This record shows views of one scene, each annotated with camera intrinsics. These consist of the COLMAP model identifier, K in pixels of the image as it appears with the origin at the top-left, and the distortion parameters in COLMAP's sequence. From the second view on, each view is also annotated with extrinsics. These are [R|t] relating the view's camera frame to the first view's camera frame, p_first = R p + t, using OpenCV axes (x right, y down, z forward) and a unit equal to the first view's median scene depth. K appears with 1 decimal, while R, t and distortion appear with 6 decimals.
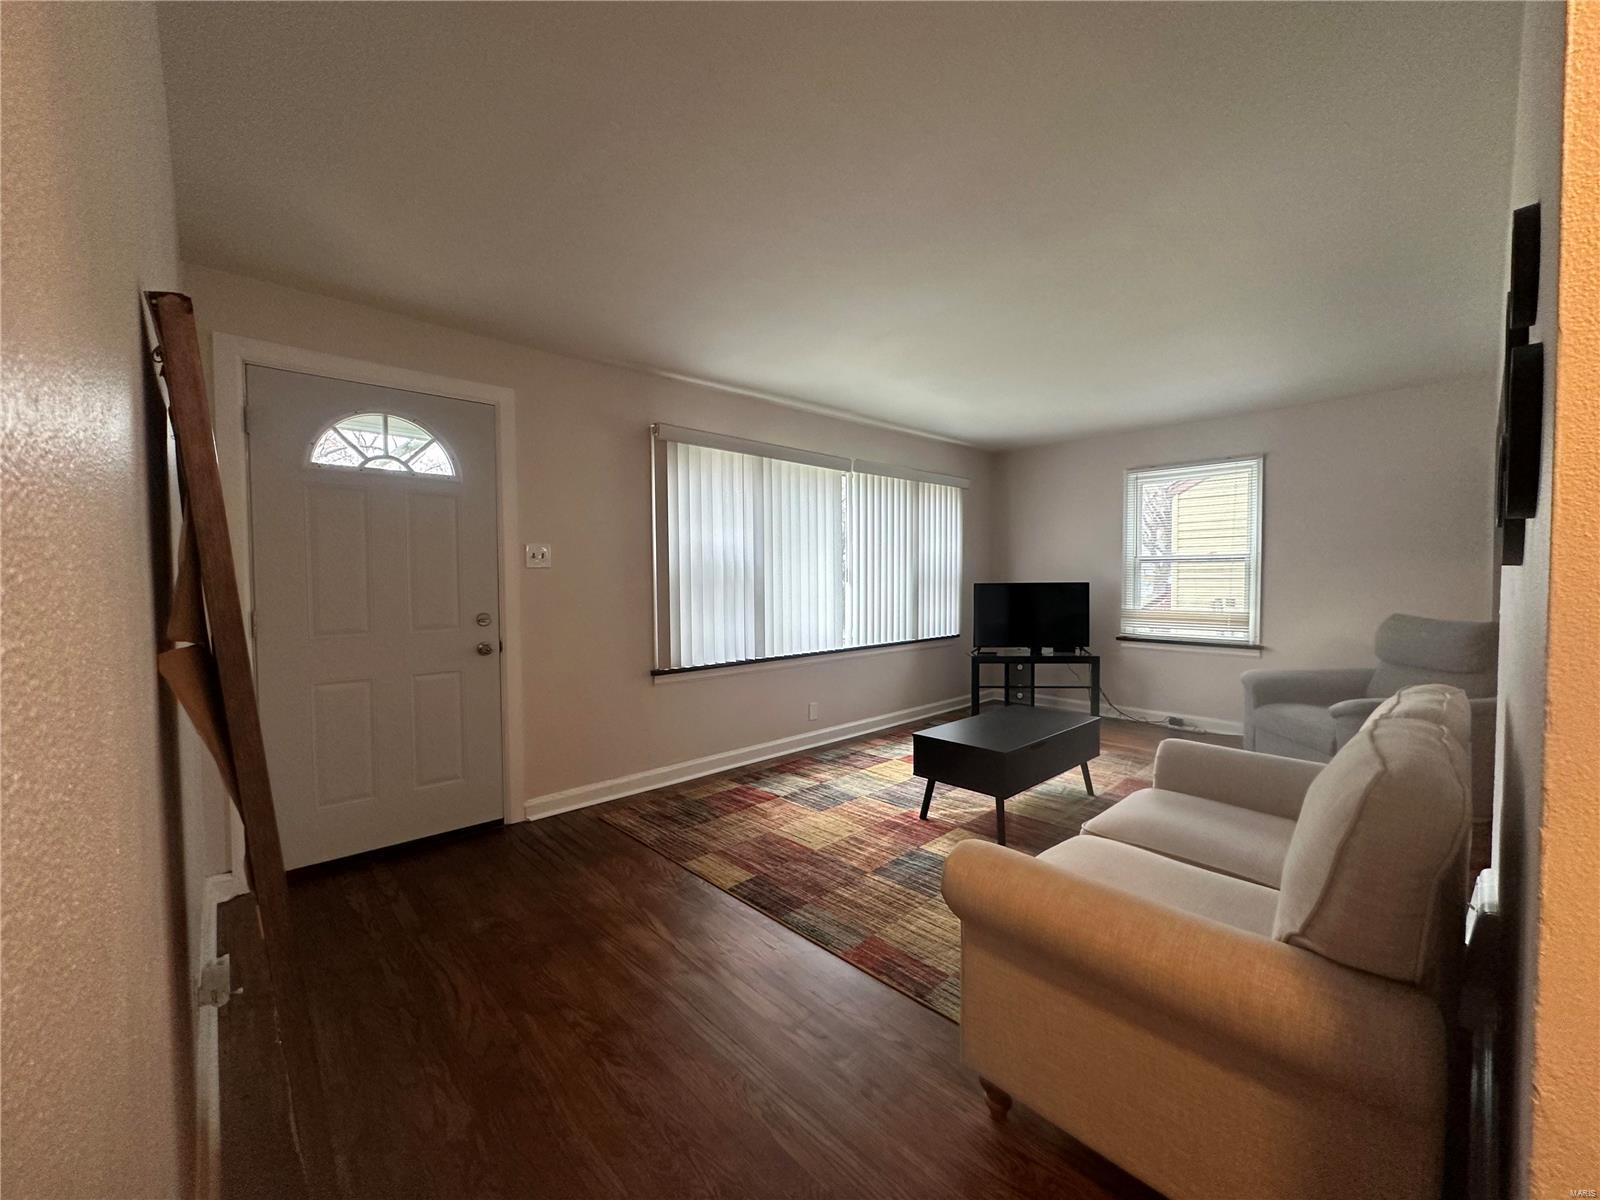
lens RADIAL K [[641.1, 0, 803.8], [0, 641.1, 603.1], [0, 0, 1]] dist [0.001682, 0.000144]
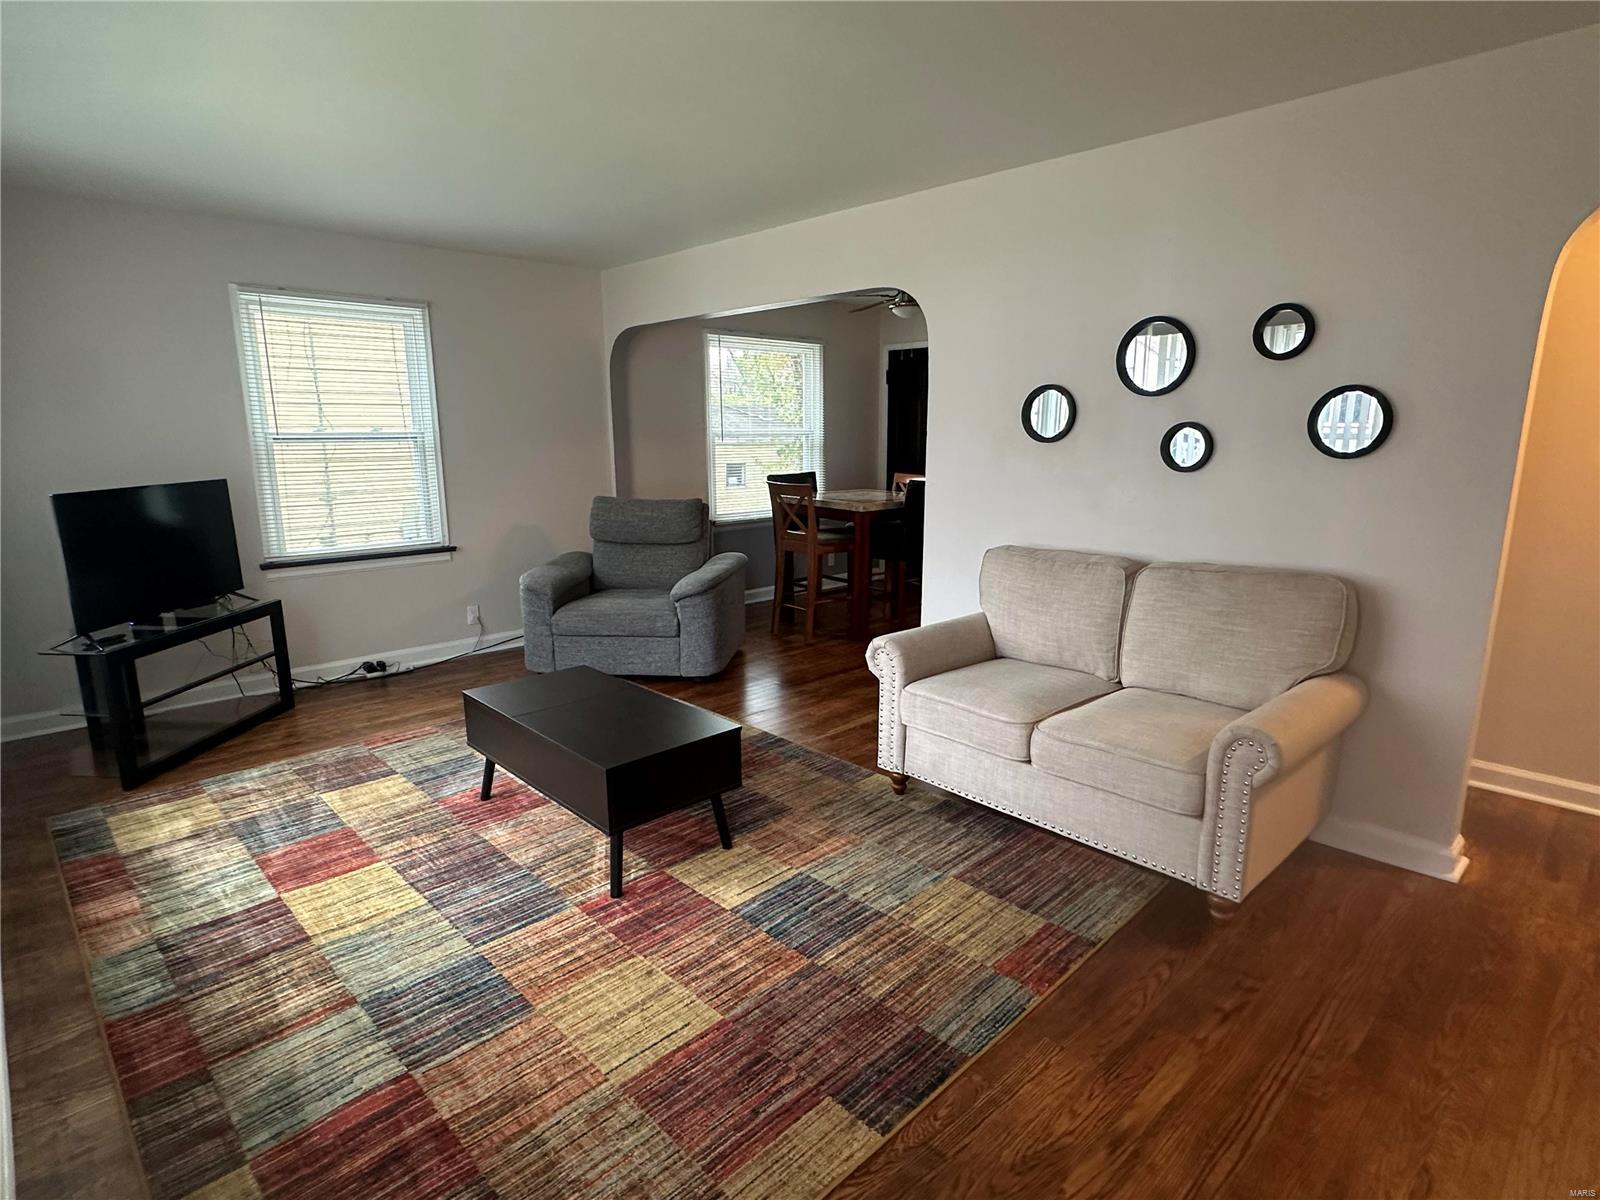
lens RADIAL K [[845.5, 0, 803.8], [0, 845.5, 600.5], [0, 0, 1]] dist [-0.004674, 0.000141]
pose [[-0.006024, -0.196611, 0.980463, -0.478072], [0.045022, 0.979433, 0.196681, -0.075091], [-0.998968, 0.045327, 0.002952, 0.715870]]
